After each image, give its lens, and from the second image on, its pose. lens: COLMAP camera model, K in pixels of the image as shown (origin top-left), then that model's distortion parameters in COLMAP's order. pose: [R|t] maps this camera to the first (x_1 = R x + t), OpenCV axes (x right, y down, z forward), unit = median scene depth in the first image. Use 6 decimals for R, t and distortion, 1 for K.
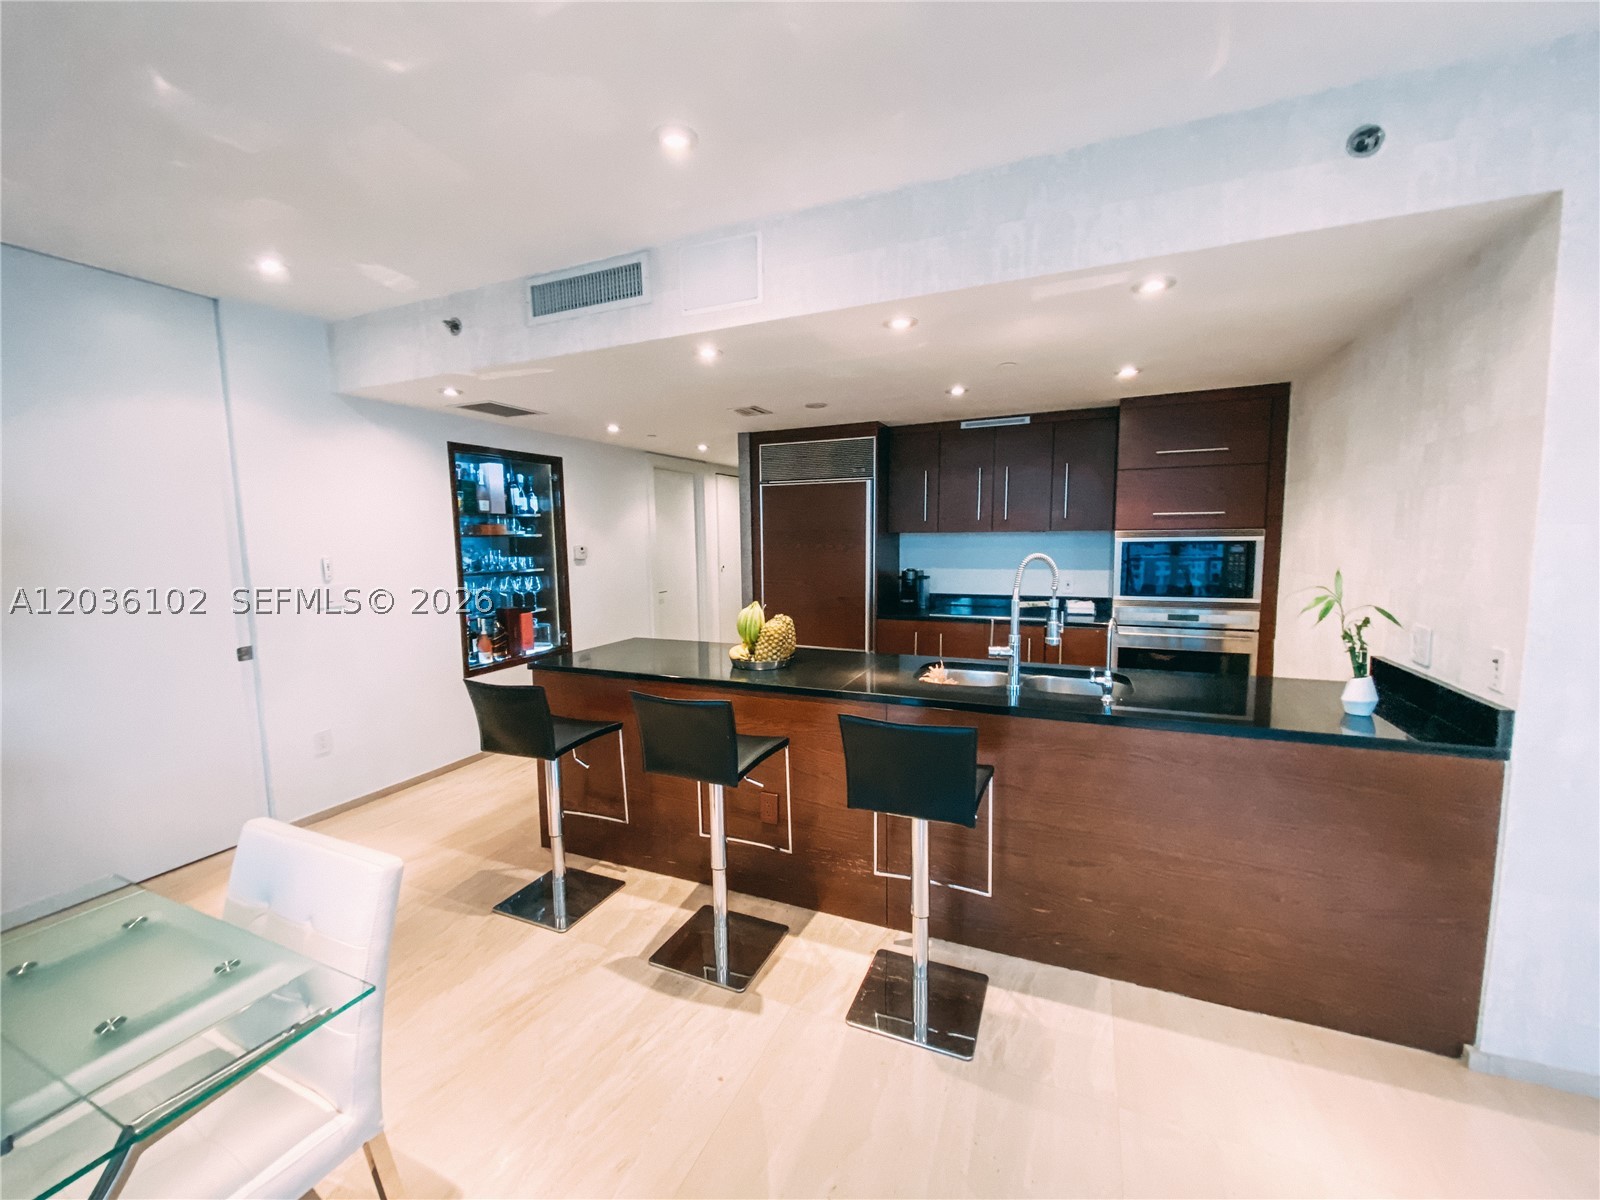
lens RADIAL K [[647.1, 0, 791.5], [0, 647.1, 604.0], [0, 0, 1]] dist [0.019576, -0.012381]
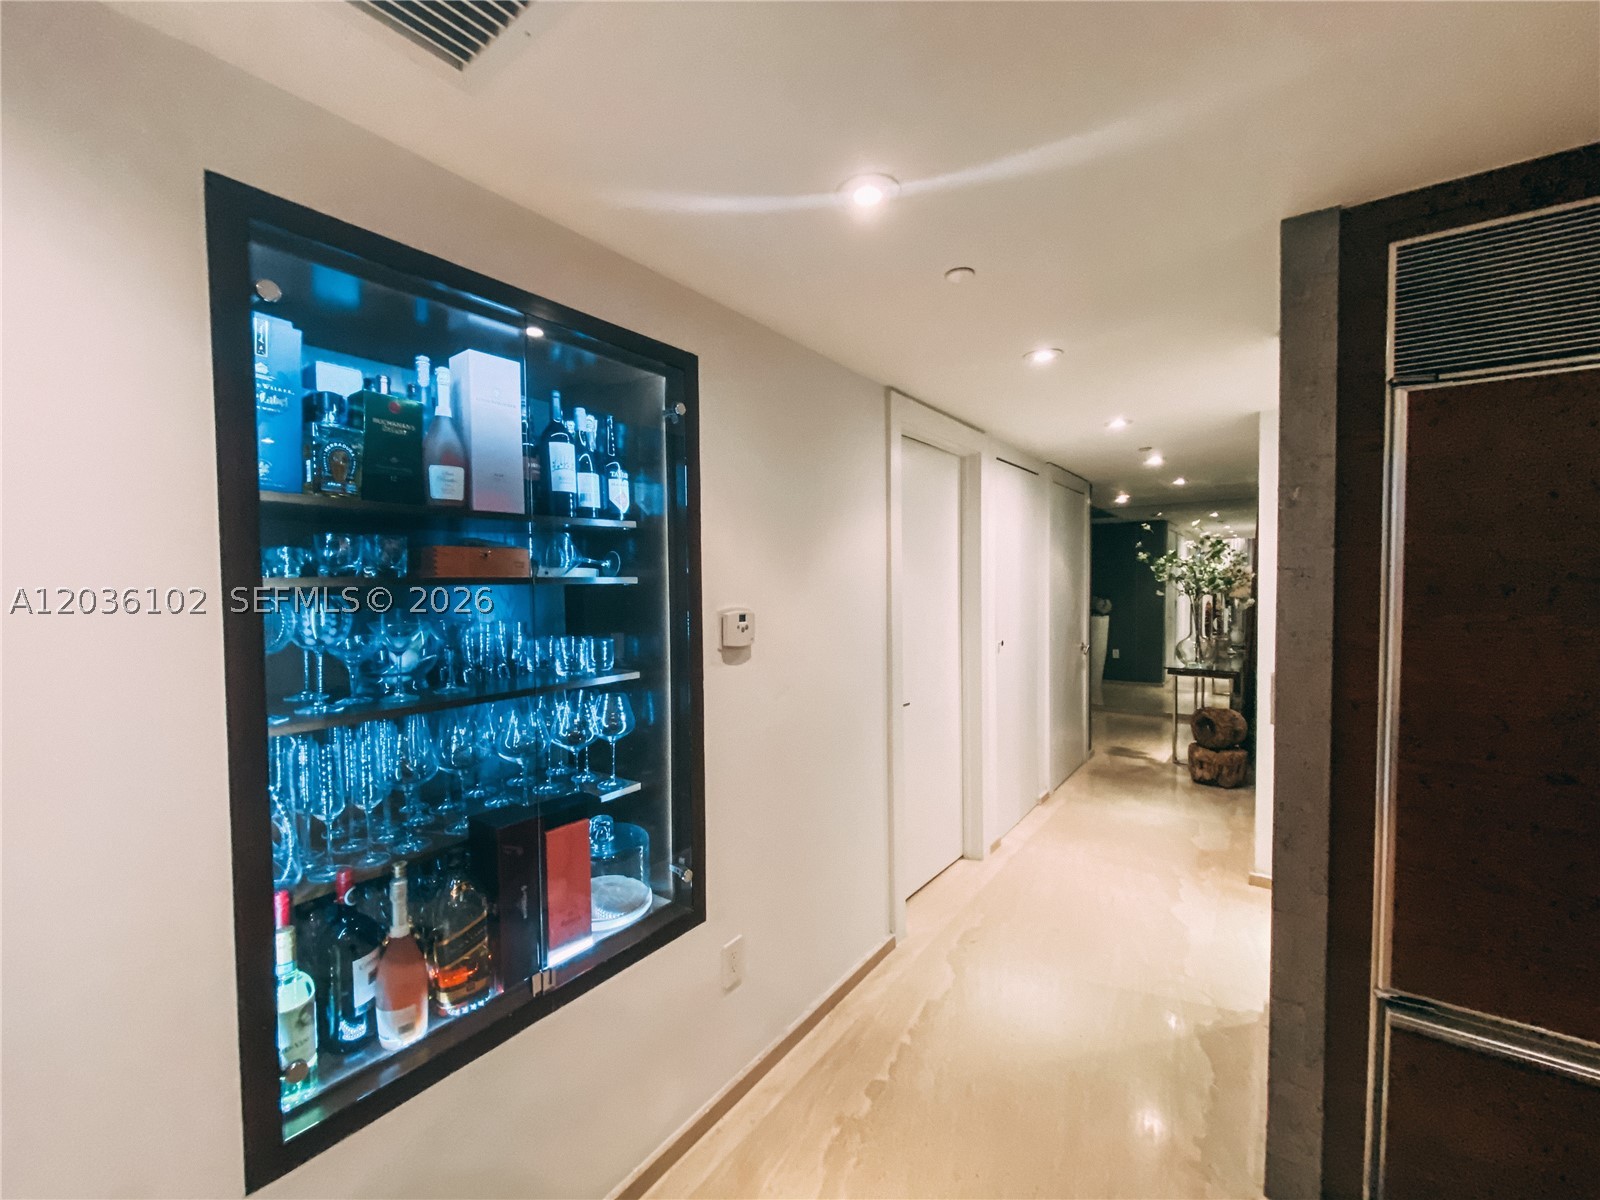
lens RADIAL K [[647.1, 0, 791.5], [0, 647.1, 604.0], [0, 0, 1]] dist [0.019576, -0.012381]
pose [[0.976719, 0.012821, -0.214141, -0.245734], [-0.027141, 0.997576, -0.064068, -0.078917], [0.212801, 0.068388, 0.974699, 0.733752]]
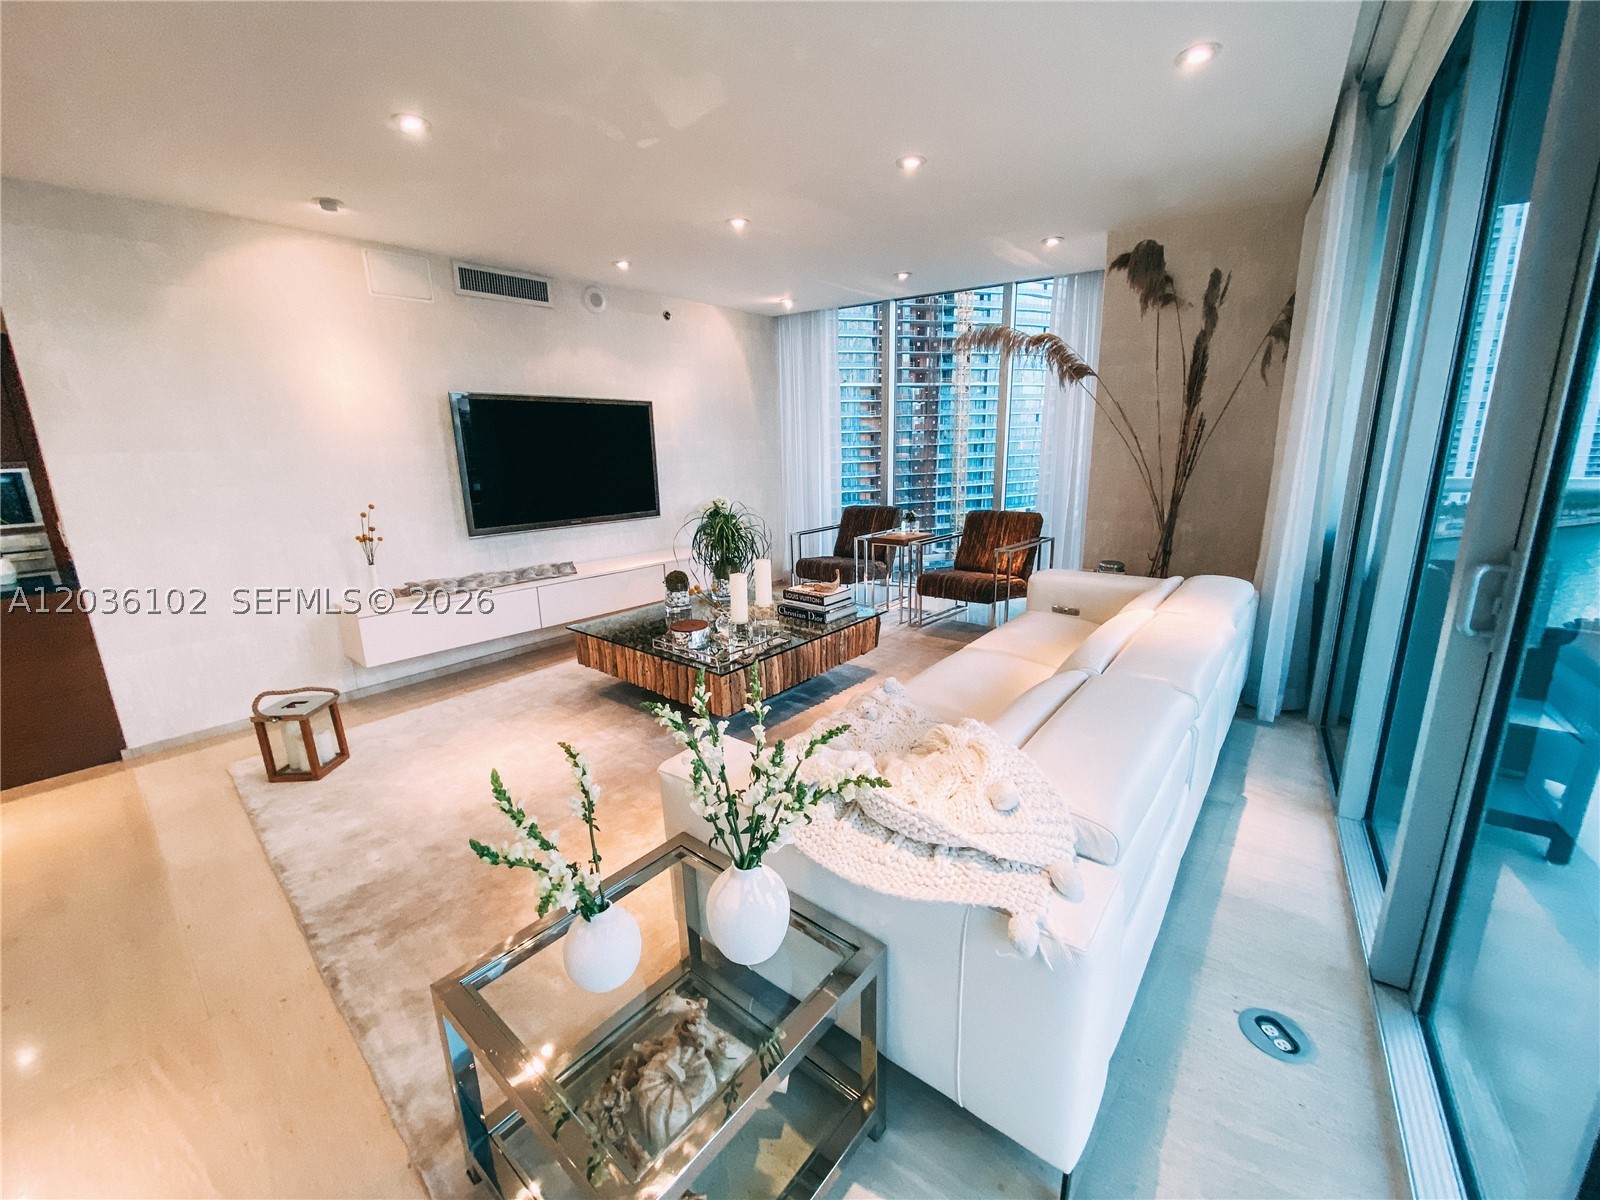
lens RADIAL K [[647.1, 0, 791.5], [0, 647.1, 604.0], [0, 0, 1]] dist [0.019576, -0.012381]
pose [[0.307277, -0.219281, 0.926011, 0.013991], [0.128253, 0.973754, 0.188029, 0.072329], [-0.942938, 0.060987, 0.327335, -0.528673]]
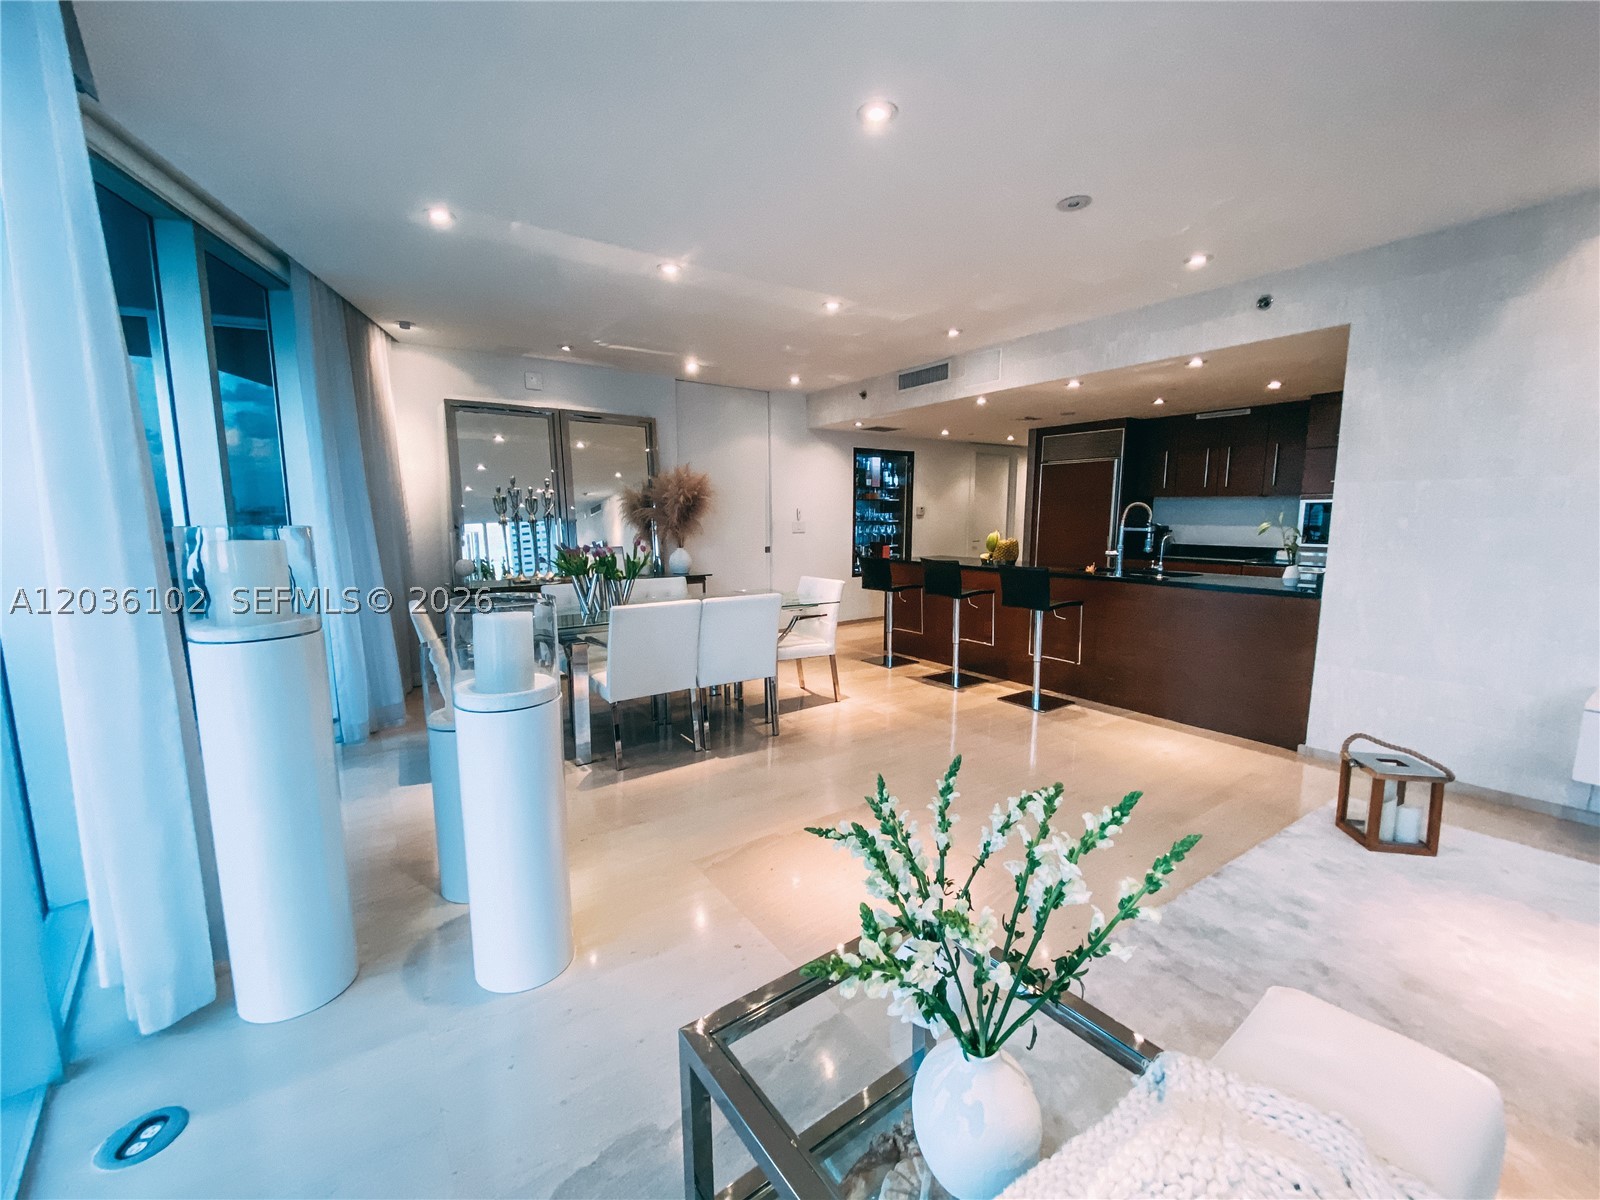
lens RADIAL K [[647.1, 0, 791.5], [0, 647.1, 604.0], [0, 0, 1]] dist [0.019576, -0.012381]
pose [[0.854817, 0.083845, -0.512111, 0.265368], [-0.065739, 0.996407, 0.053405, 0.094538], [0.514748, -0.011986, 0.857258, -0.595799]]
